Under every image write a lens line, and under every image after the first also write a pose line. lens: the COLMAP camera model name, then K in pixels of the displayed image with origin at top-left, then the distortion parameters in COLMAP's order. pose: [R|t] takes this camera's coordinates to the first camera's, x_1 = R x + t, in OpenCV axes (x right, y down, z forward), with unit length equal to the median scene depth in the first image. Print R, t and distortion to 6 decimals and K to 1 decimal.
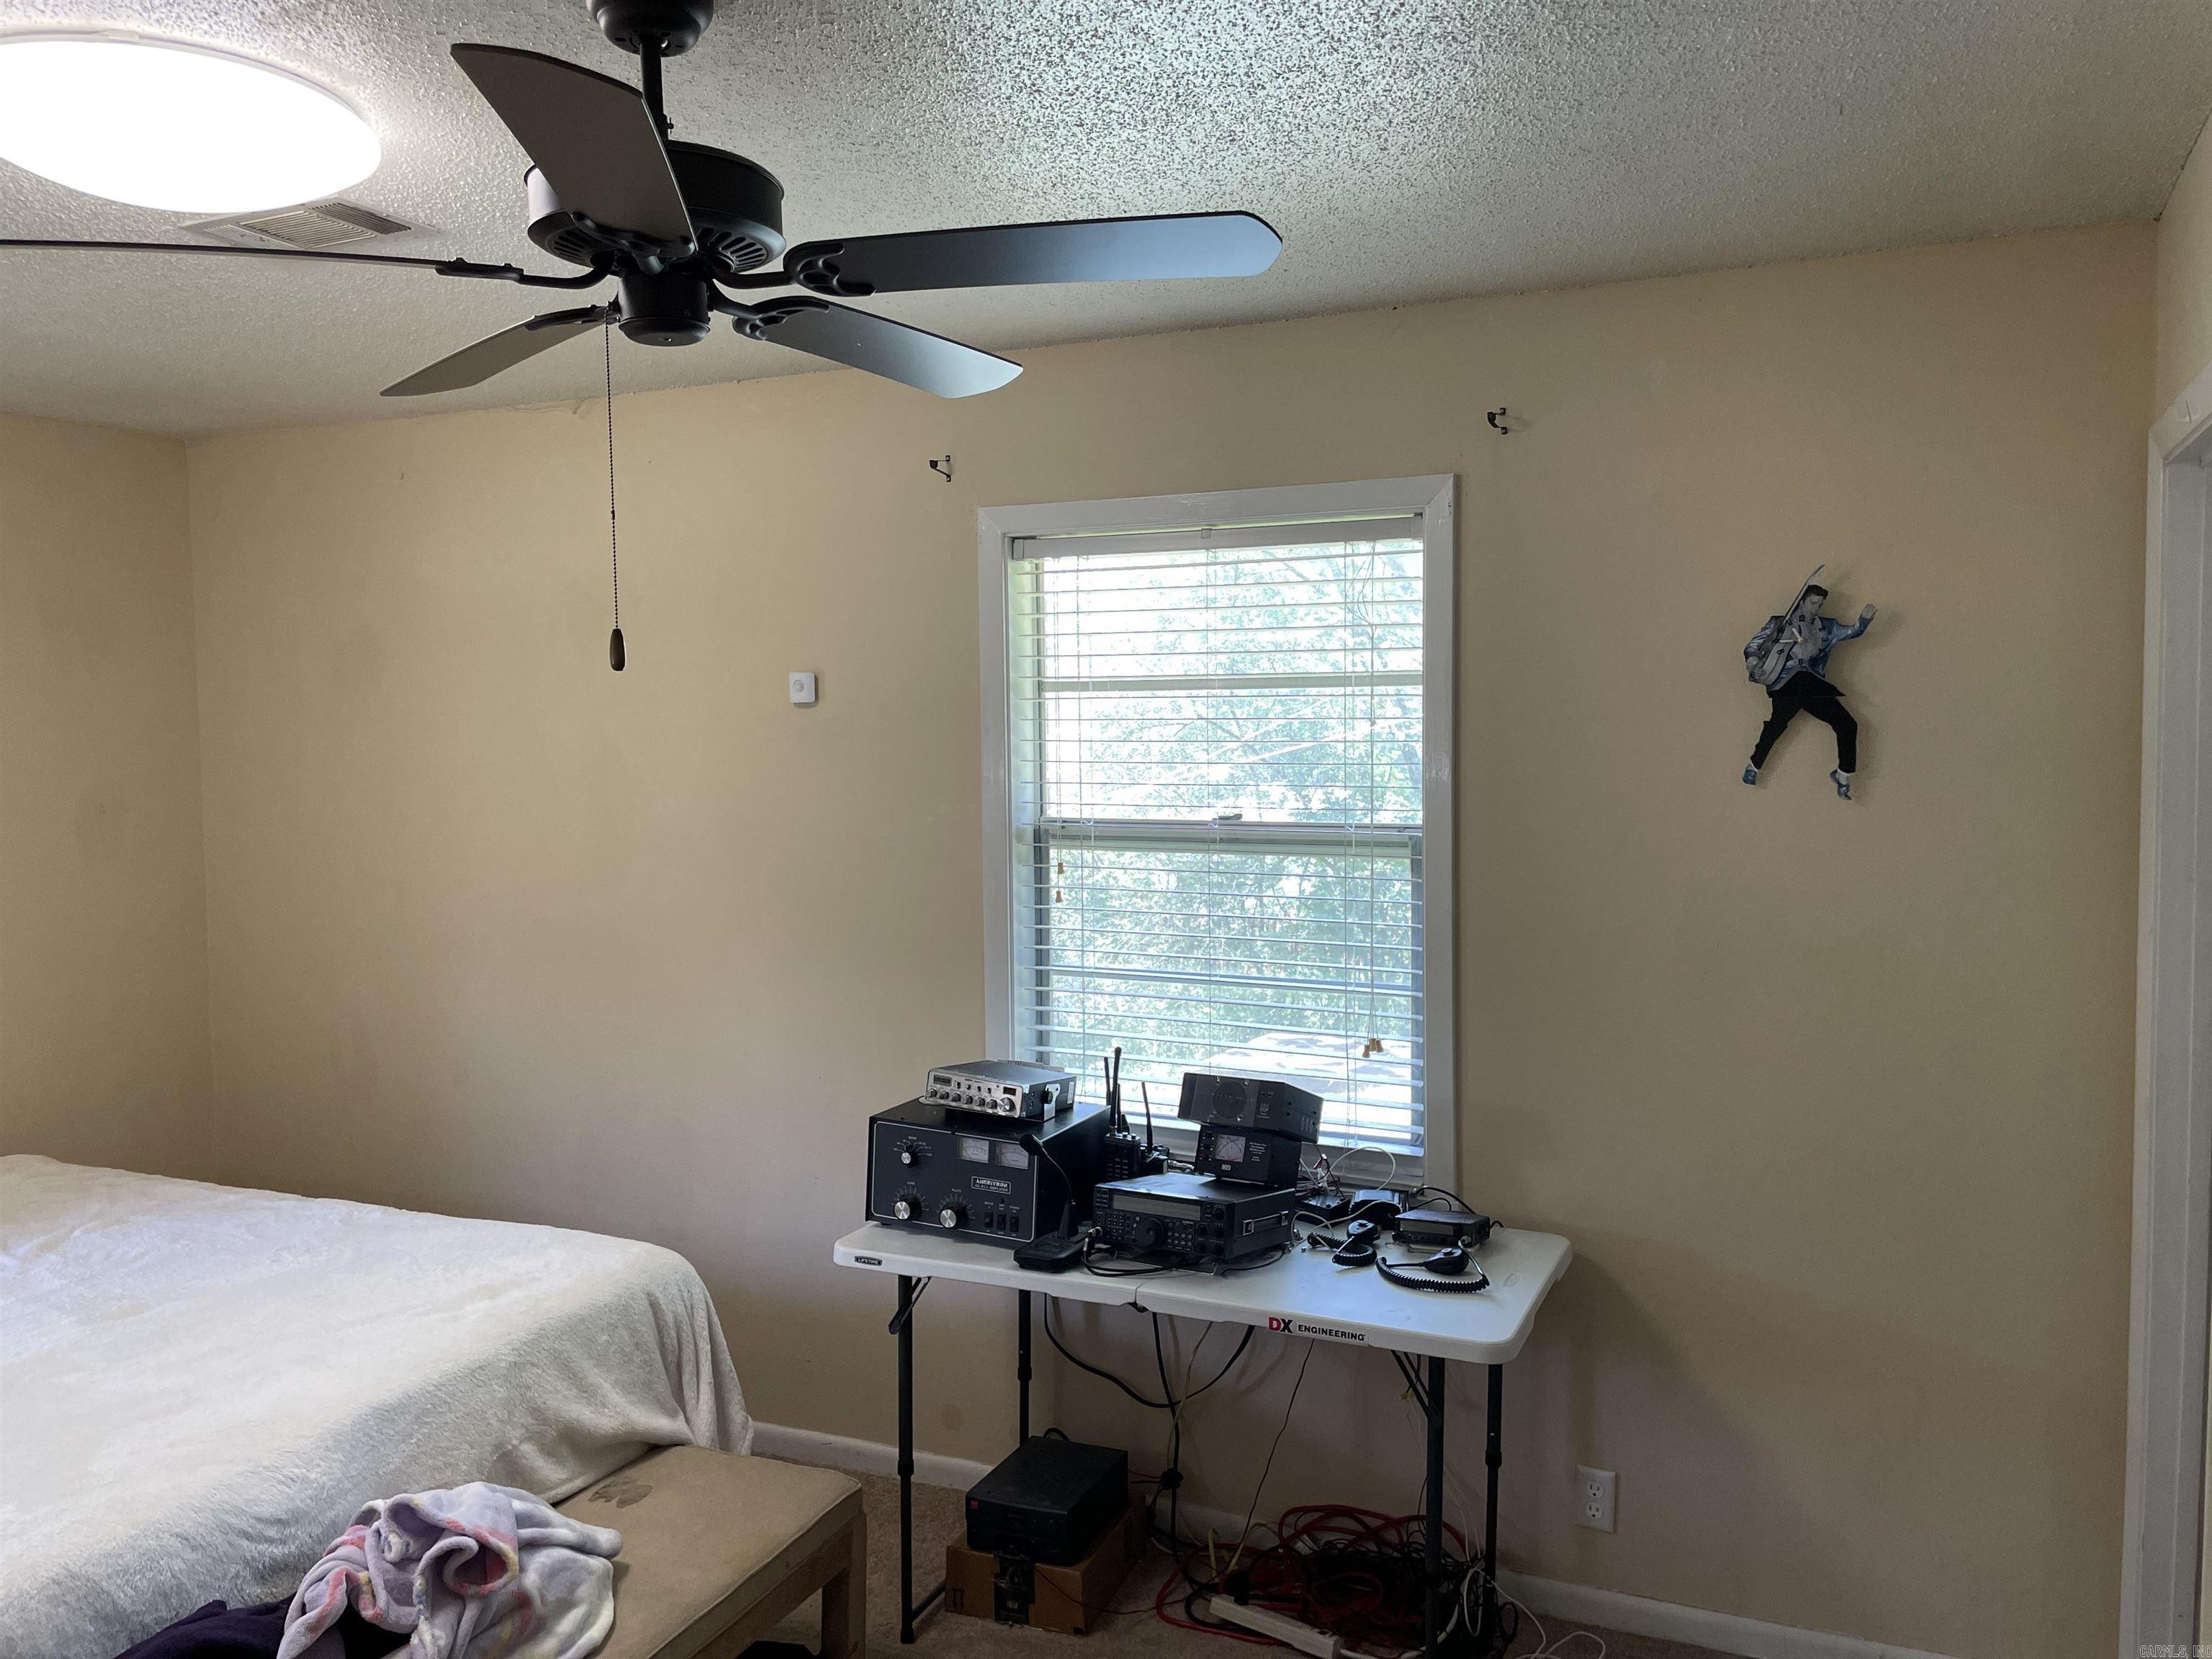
lens RADIAL K [[1700.2, 0, 1138.9], [0, 1700.2, 826.0], [0, 0, 1]] dist [0.085037, -0.111969]
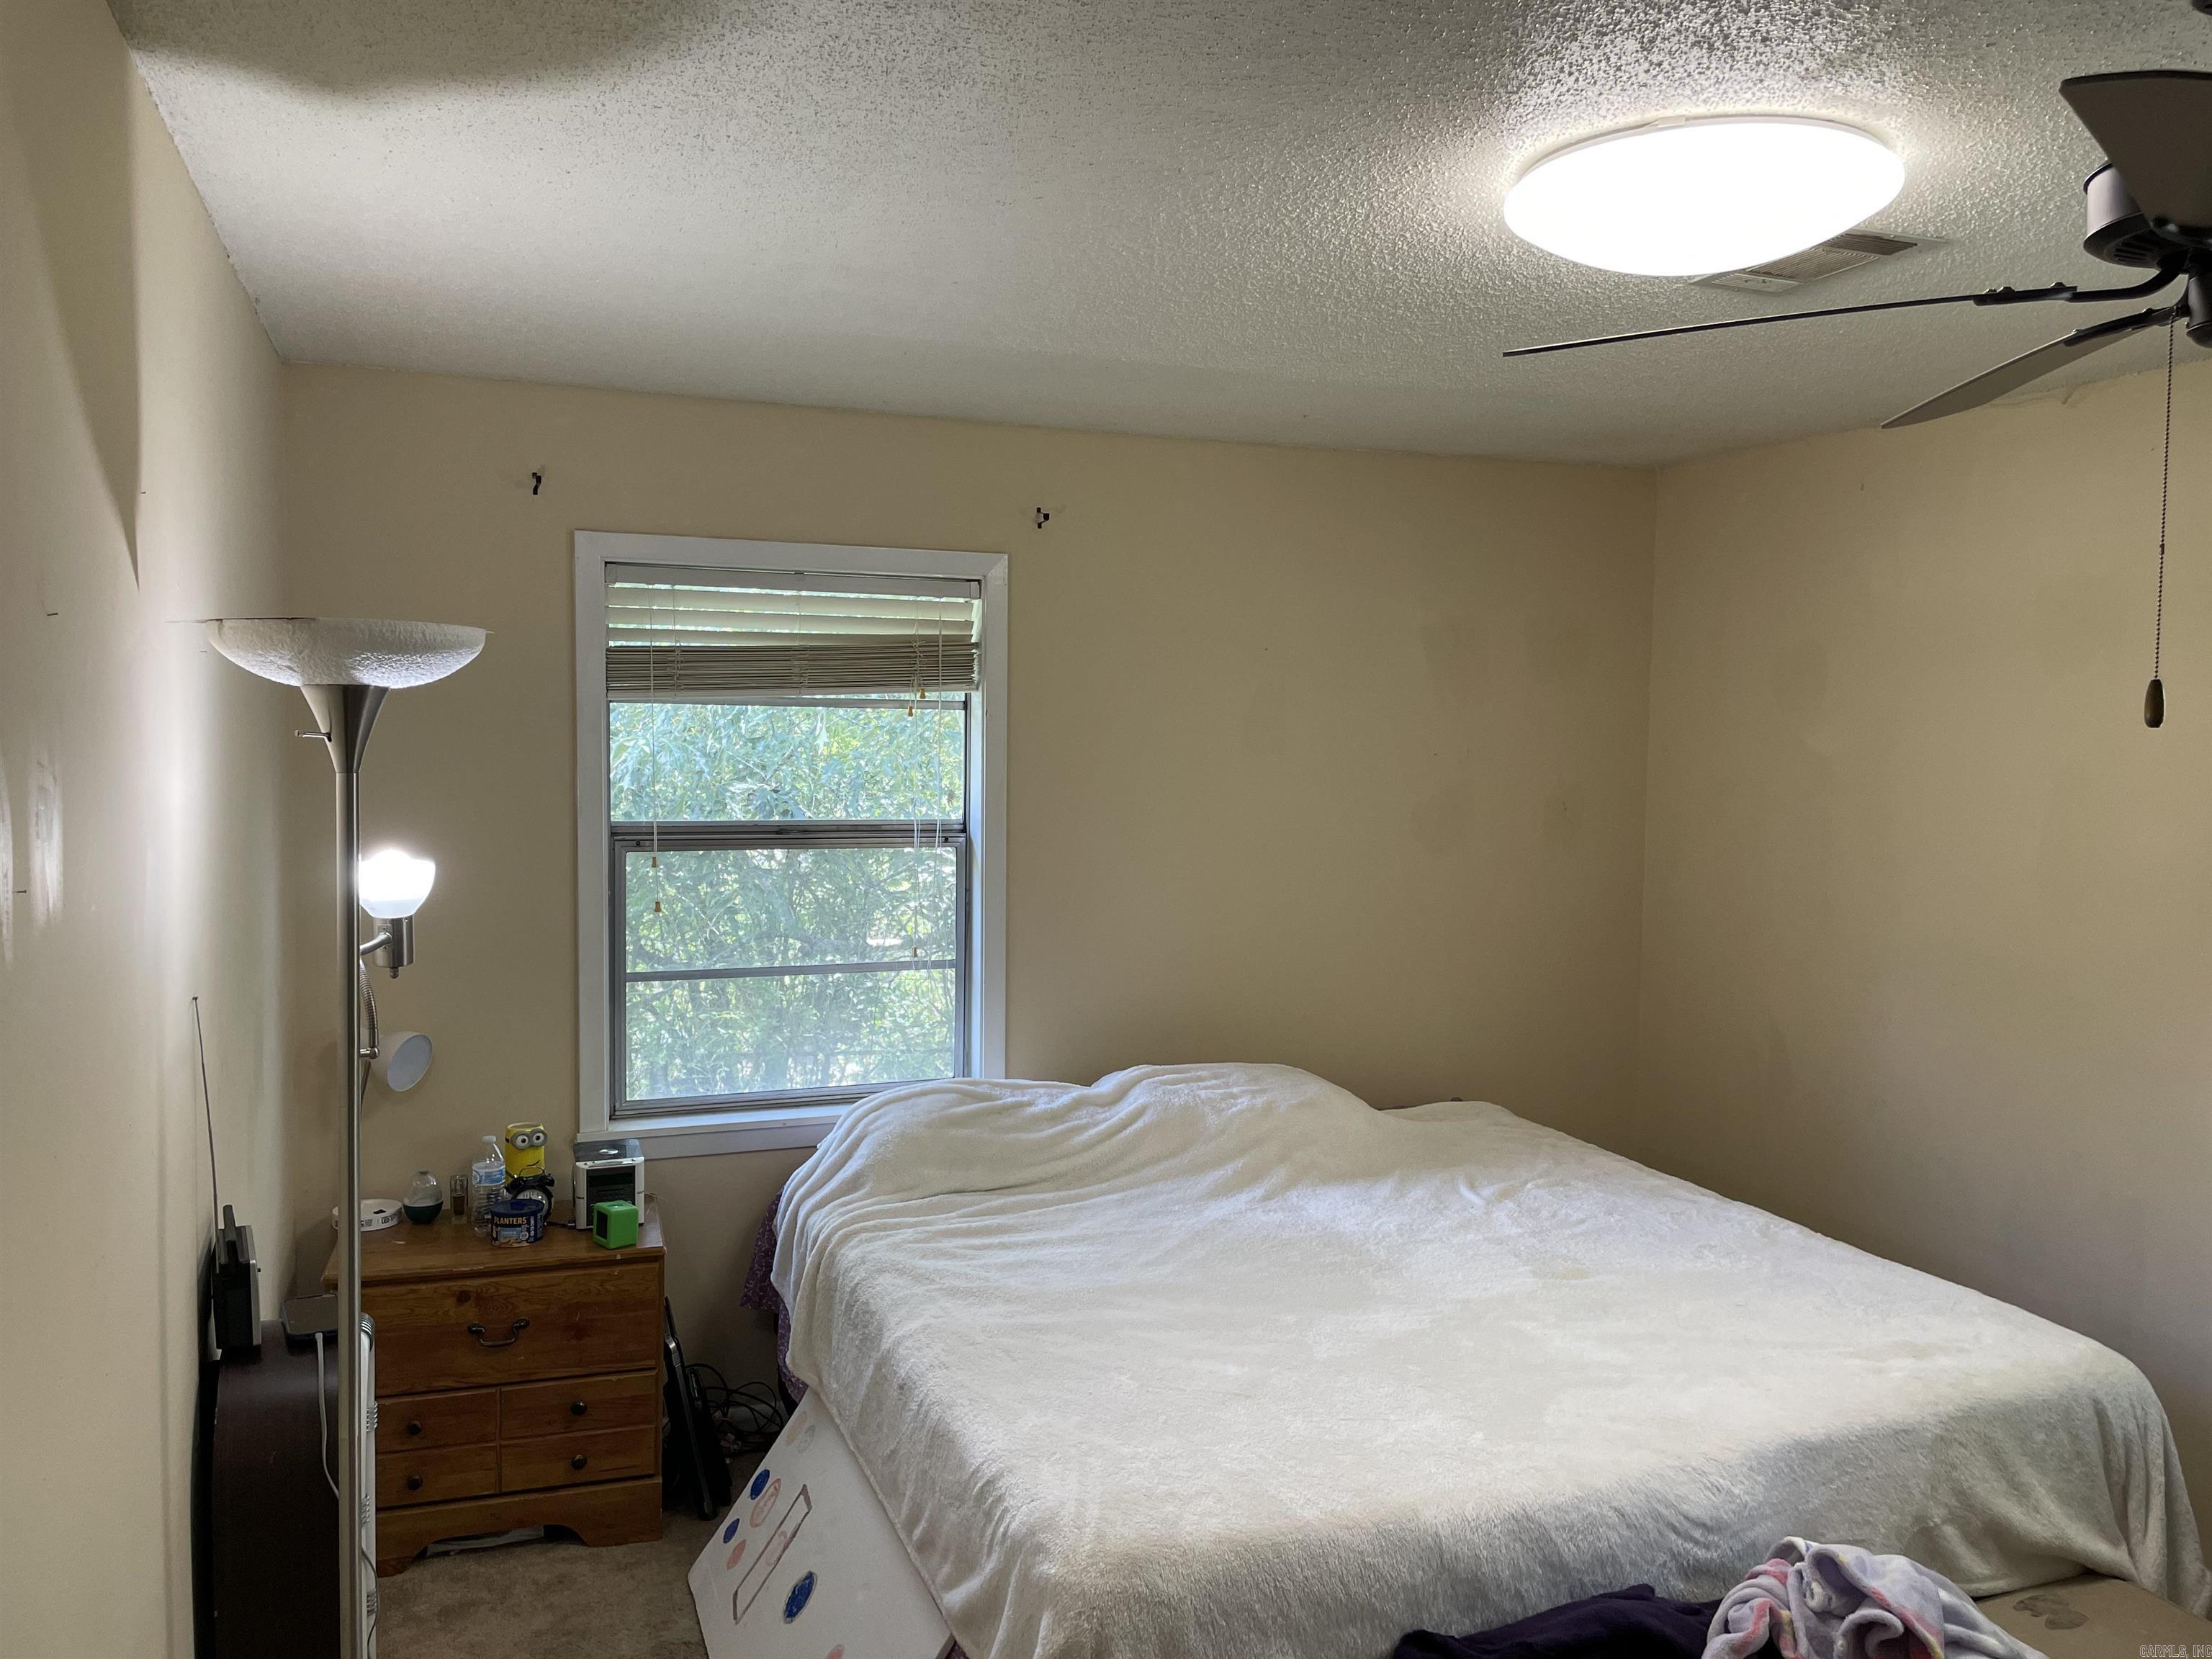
lens RADIAL K [[1700.2, 0, 1093.8], [0, 1700.2, 818.4], [0, 0, 1]] dist [0.085037, -0.111969]
pose [[0.701674, 0.061584, -0.709832, -0.041605], [-0.057558, 0.997901, 0.029679, -0.029492], [0.710170, 0.020032, 0.703746, 0.000394]]
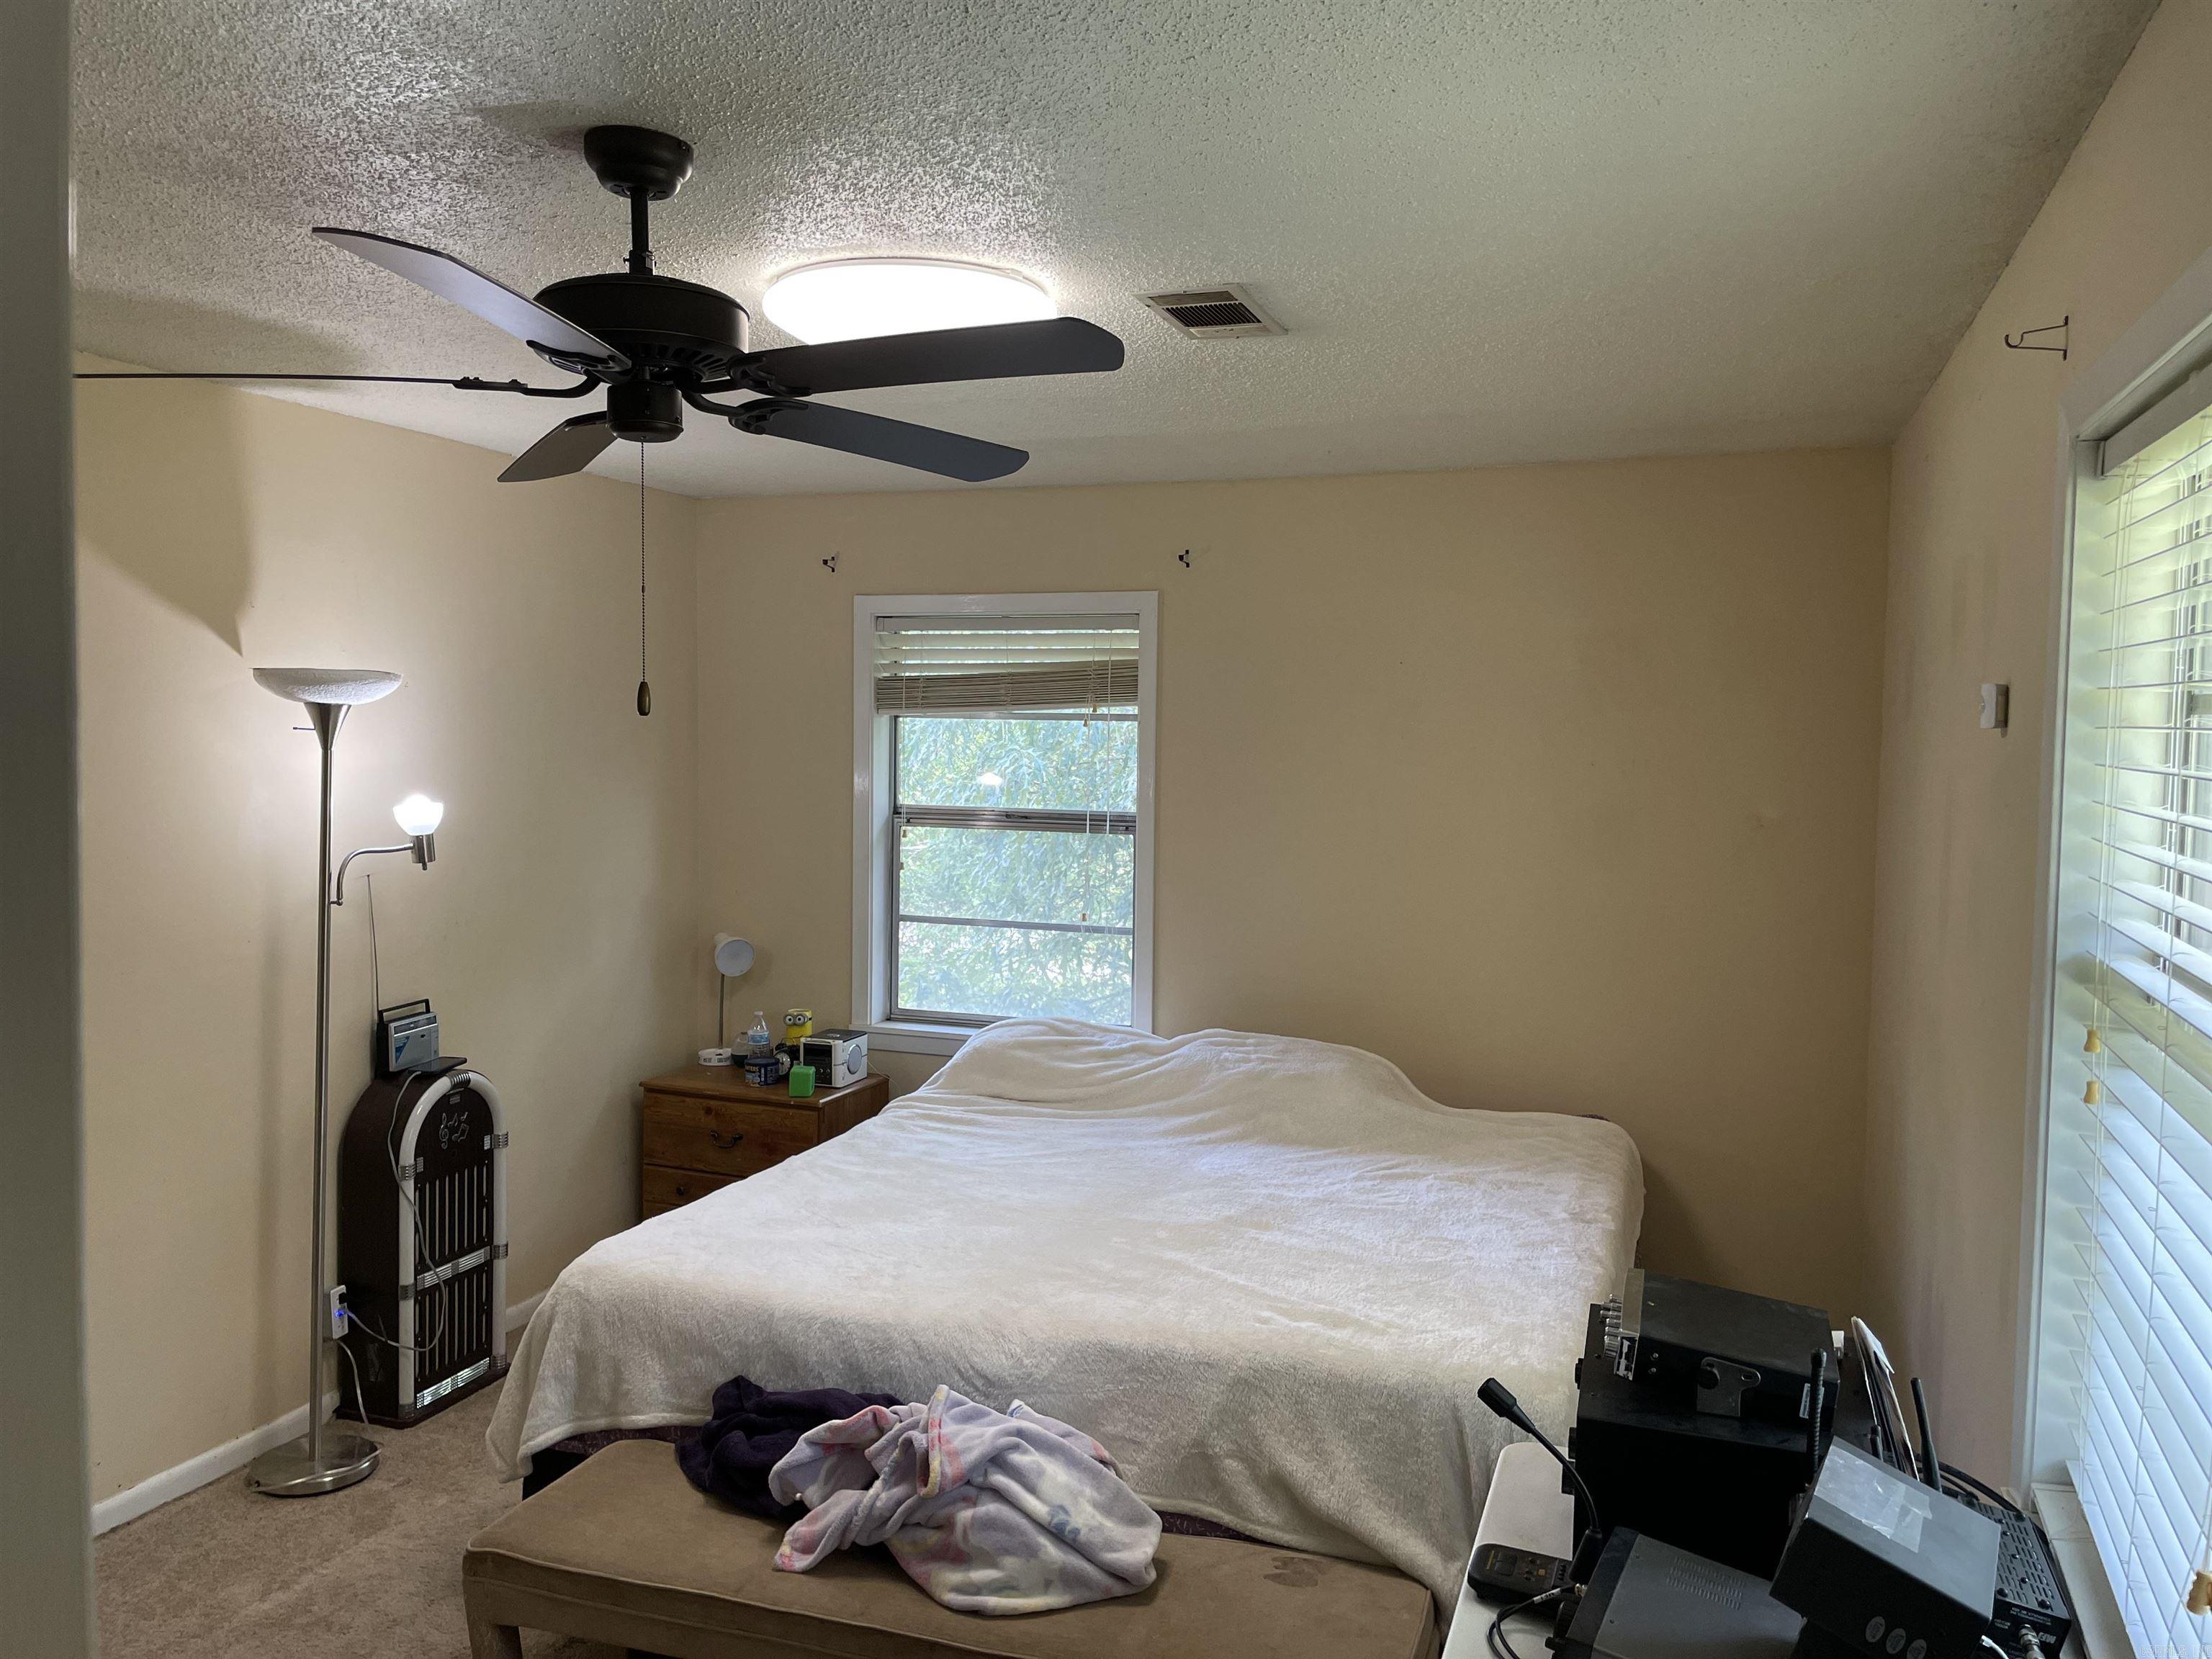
lens RADIAL K [[1700.2, 0, 1101.9], [0, 1700.2, 819.7], [0, 0, 1]] dist [0.085037, -0.111969]
pose [[0.054688, 0.064516, -0.996417, 0.684679], [-0.066471, 0.995932, 0.060836, -0.082112], [0.996289, 0.062906, 0.058754, 0.918464]]
